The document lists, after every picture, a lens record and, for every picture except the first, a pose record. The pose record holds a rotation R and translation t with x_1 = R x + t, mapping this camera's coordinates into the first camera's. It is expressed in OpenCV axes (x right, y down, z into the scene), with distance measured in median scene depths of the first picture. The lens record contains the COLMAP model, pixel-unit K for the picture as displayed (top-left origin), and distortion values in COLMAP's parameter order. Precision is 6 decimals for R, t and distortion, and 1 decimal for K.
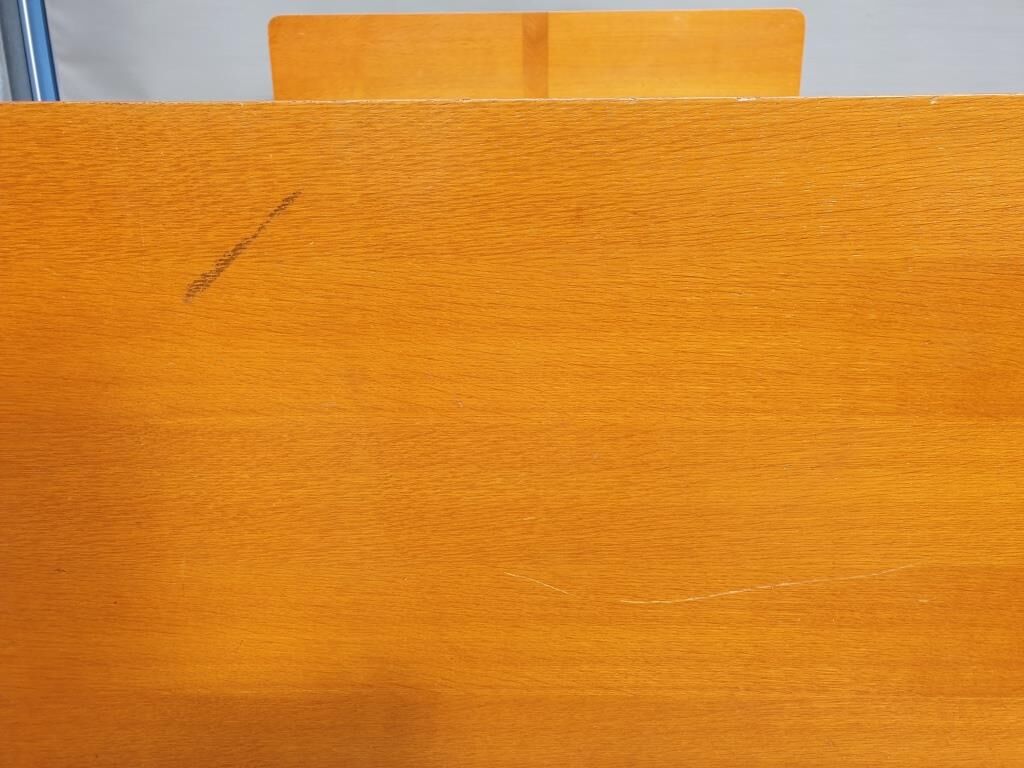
lens RADIAL K [[828.5, 0, 524.8], [0, 828.5, 386.2], [0, 0, 1]] dist [-0.009945, 0.029213]
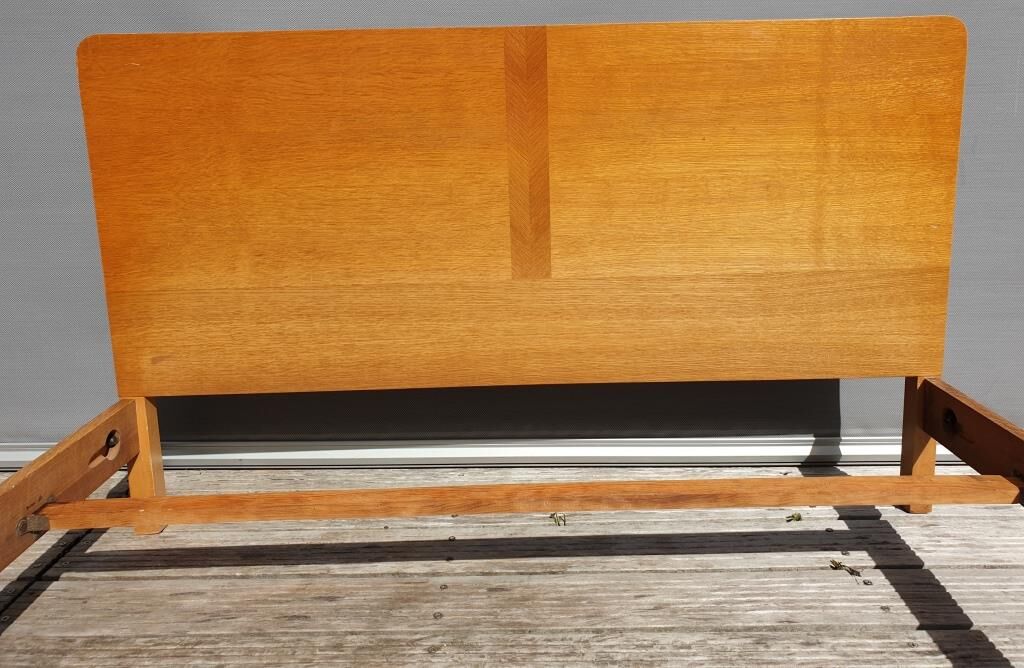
lens RADIAL K [[799.6, 0, 523.9], [0, 799.6, 273.3], [0, 0, 1]] dist [0.038638, -0.004005]
pose [[0.999554, -0.019995, 0.022176, -0.004506], [0.022578, 0.992142, -0.123063, -0.199522], [-0.019541, 0.123508, 0.992151, 0.438166]]
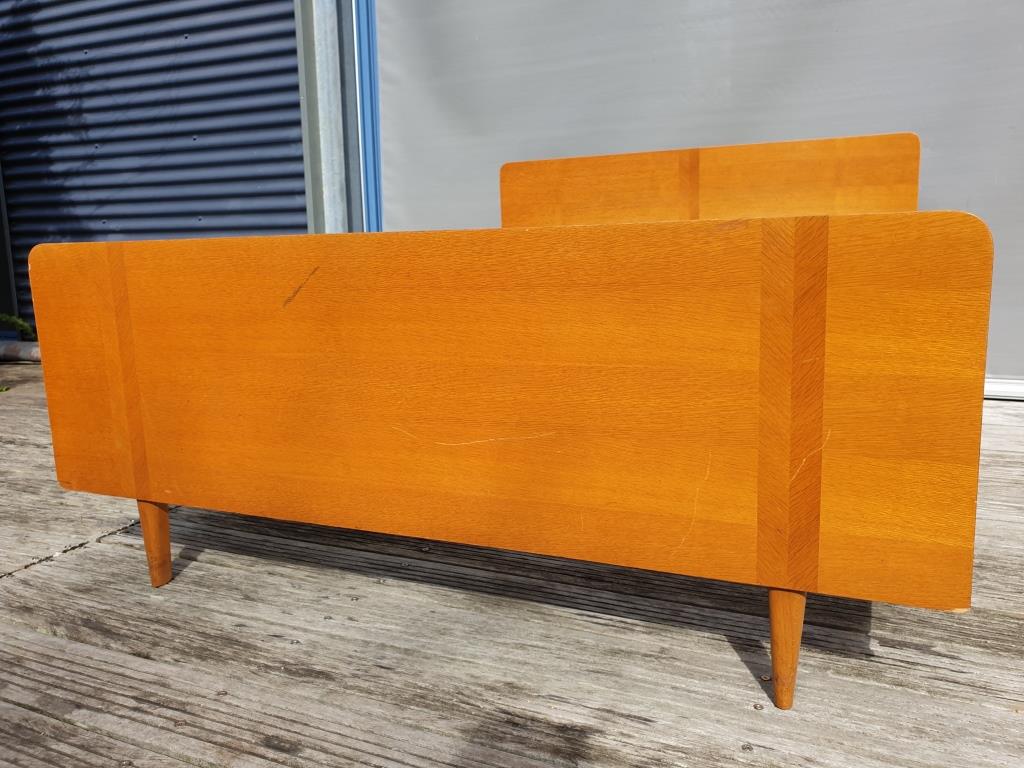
lens RADIAL K [[828.5, 0, 518.0], [0, 828.5, 382.6], [0, 0, 1]] dist [-0.009945, 0.029213]
pose [[0.922139, 0.044704, -0.384267, 0.280376], [-0.092982, 0.989795, -0.107982, 0.075379], [0.375518, 0.135304, 0.916885, -0.239917]]
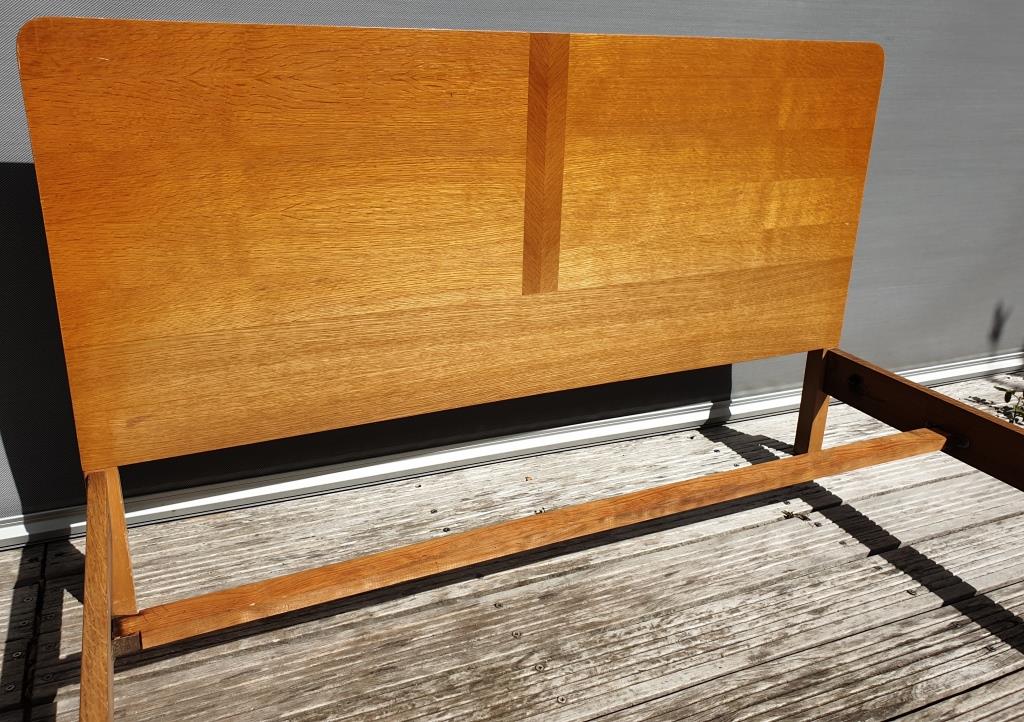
lens RADIAL K [[831.1, 0, 502.5], [0, 831.1, 324.1], [0, 0, 1]] dist [0.044785, -0.021706]
pose [[0.902588, -0.110085, 0.416193, -0.281709], [0.101804, 0.993913, 0.042115, -0.277584], [-0.418296, 0.004357, 0.908301, 0.484624]]
